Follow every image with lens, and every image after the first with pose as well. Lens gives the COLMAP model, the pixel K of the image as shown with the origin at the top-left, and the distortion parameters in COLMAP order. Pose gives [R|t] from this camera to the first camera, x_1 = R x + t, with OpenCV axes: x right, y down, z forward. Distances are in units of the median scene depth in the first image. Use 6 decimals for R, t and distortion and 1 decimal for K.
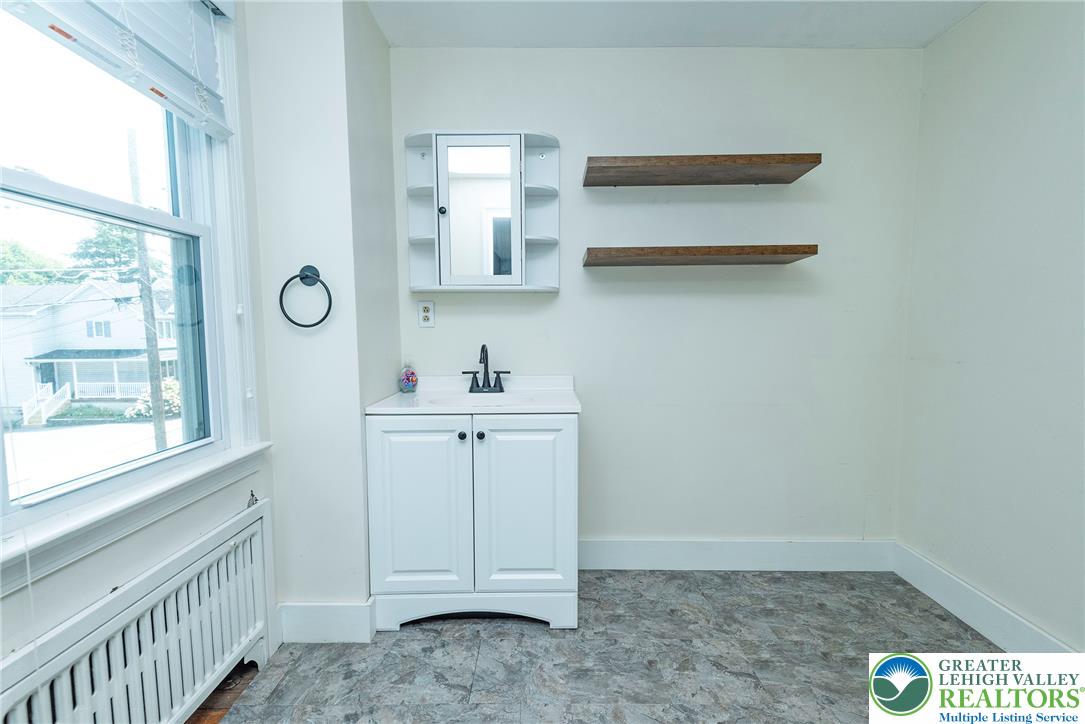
lens RADIAL K [[492.8, 0, 549.1], [0, 492.8, 366.4], [0, 0, 1]] dist [0.029253, -0.016911]
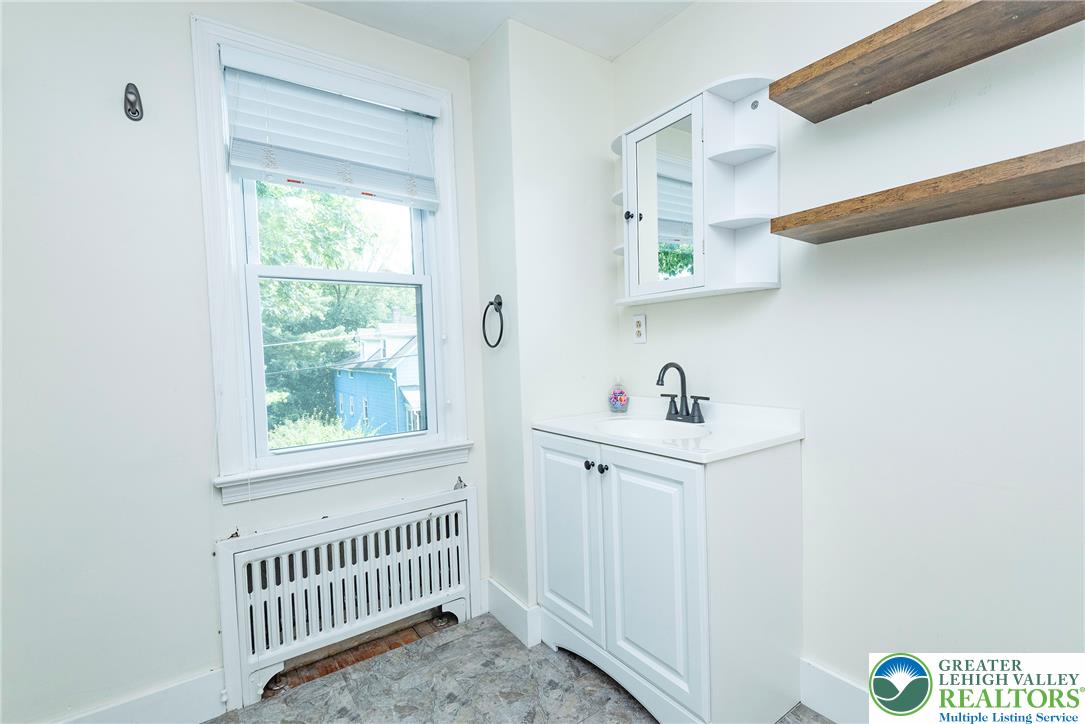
lens RADIAL K [[492.8, 0, 549.1], [0, 492.8, 366.4], [0, 0, 1]] dist [0.029253, -0.016911]
pose [[0.563688, 0.015057, -0.825850, 0.491151], [-0.037173, 0.999283, -0.007153, -0.027528], [0.825151, 0.034731, 0.563844, 0.408026]]
